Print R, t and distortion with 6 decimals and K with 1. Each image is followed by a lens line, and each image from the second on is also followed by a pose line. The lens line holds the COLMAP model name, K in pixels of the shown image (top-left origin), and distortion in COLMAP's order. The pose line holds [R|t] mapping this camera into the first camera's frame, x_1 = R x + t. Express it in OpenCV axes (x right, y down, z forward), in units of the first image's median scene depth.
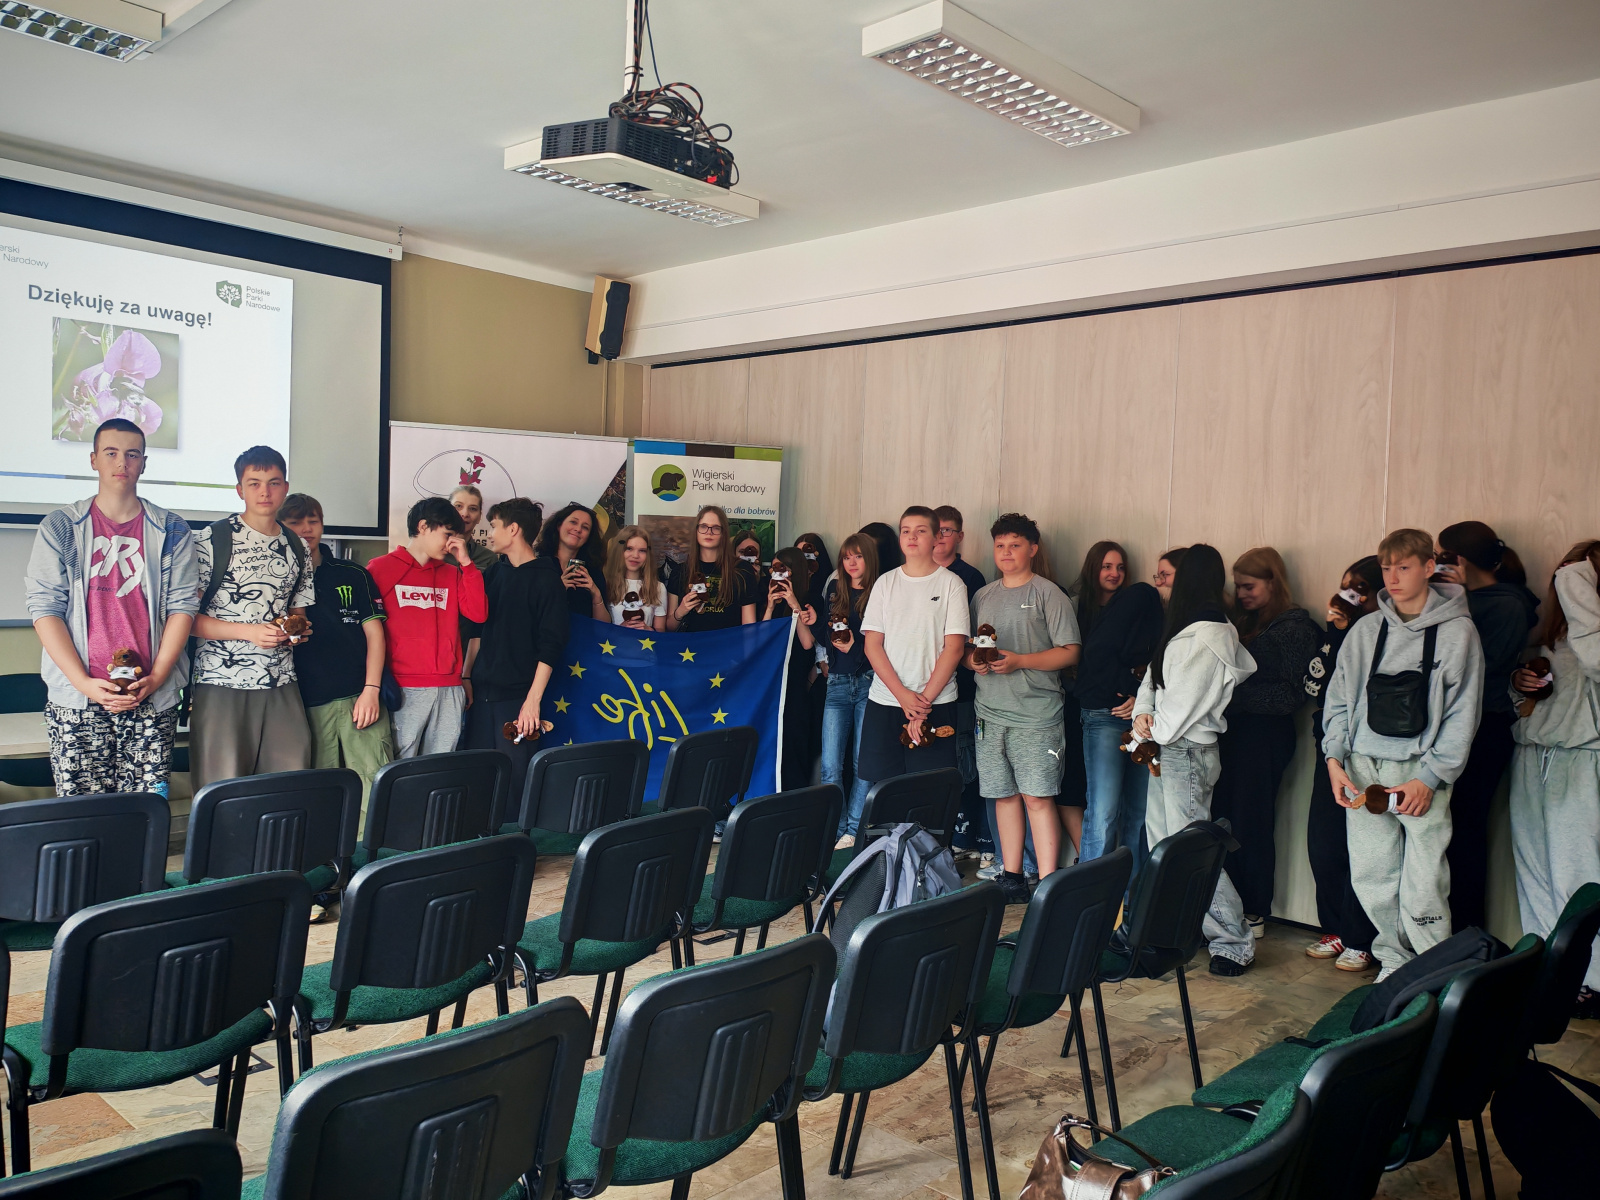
lens RADIAL K [[1255.0, 0, 800.0], [0, 1255.0, 600.0], [0, 0, 1]] dist [0.005266, 0.001083]
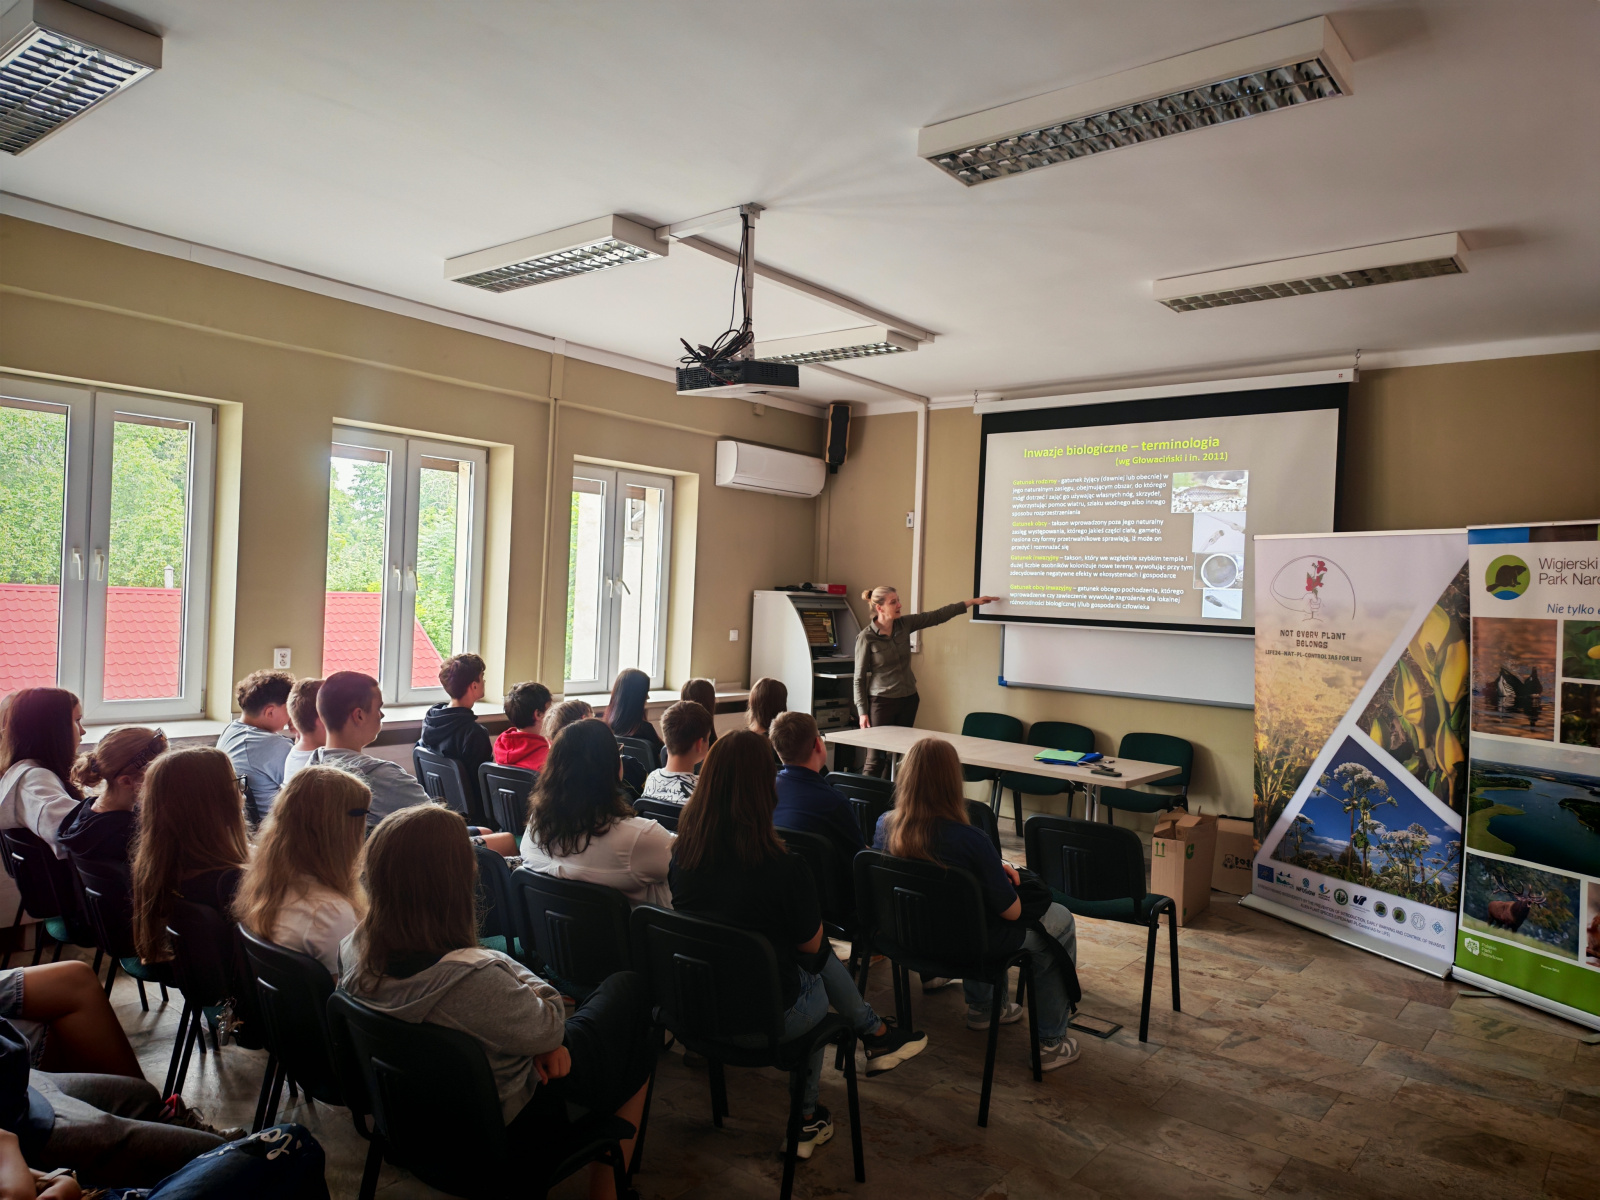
lens RADIAL K [[1100.6, 0, 800.0], [0, 1100.6, 600.0], [0, 0, 1]] dist [-0.000033, 0.000233]
pose [[0.066394, -0.031088, -0.997309, 0.572225], [-0.088926, 0.995353, -0.036947, -0.011898], [0.993823, 0.091139, 0.063321, 0.500674]]
